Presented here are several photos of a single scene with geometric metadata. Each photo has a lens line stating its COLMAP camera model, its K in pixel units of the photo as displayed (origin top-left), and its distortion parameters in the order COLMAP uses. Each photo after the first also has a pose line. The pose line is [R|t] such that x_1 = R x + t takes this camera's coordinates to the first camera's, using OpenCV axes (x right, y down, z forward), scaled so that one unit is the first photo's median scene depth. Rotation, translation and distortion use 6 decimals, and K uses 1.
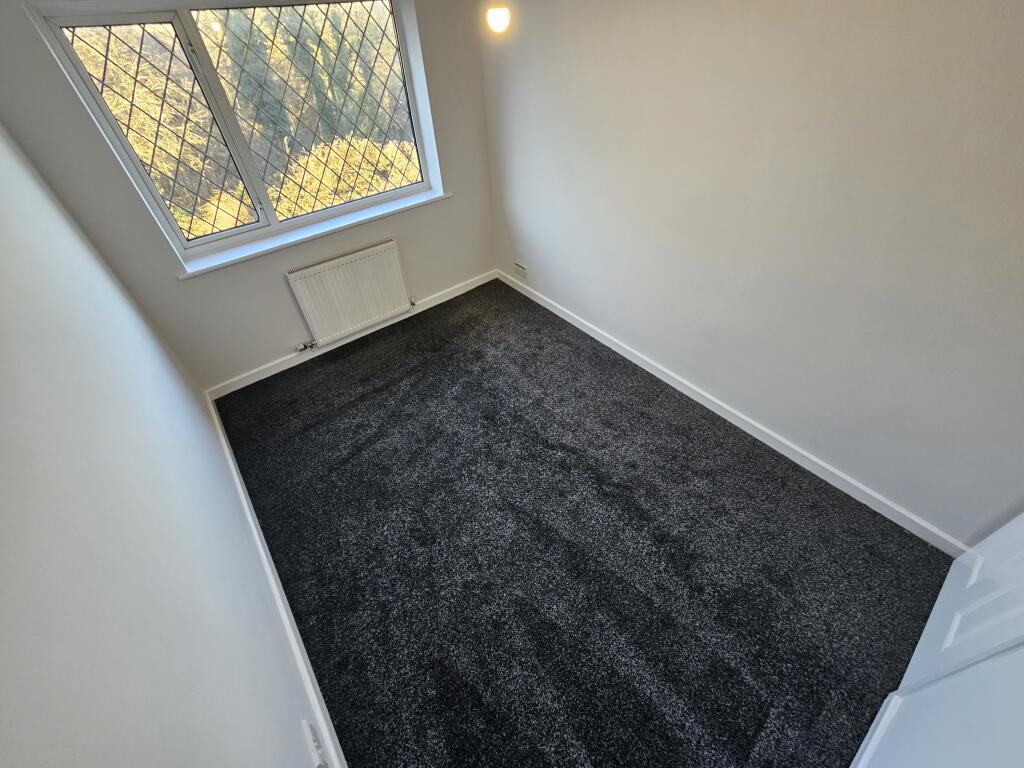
lens RADIAL K [[424.4, 0, 510.8], [0, 424.4, 384.5], [0, 0, 1]] dist [-0.000603, 0.000224]
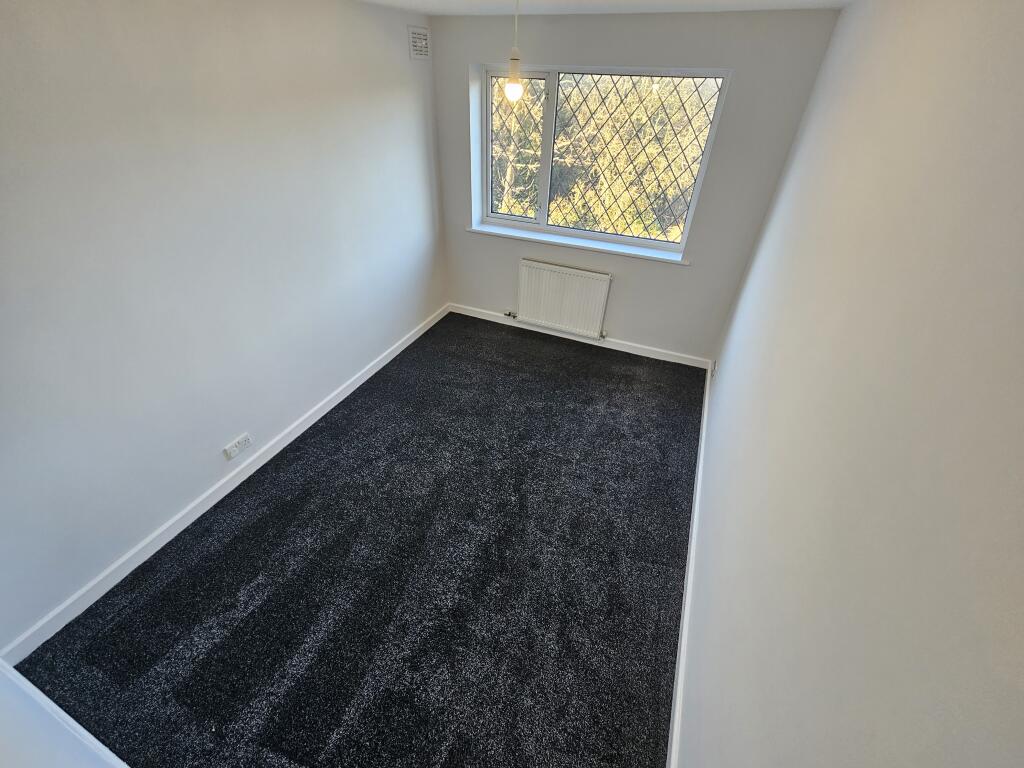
lens RADIAL K [[424.4, 0, 514.5], [0, 424.4, 383.4], [0, 0, 1]] dist [-0.000603, 0.000224]
pose [[0.470979, 0.566405, -0.676287, 0.572336], [-0.631380, 0.751843, 0.189979, -0.206781], [0.616067, 0.337518, 0.711719, 0.183802]]
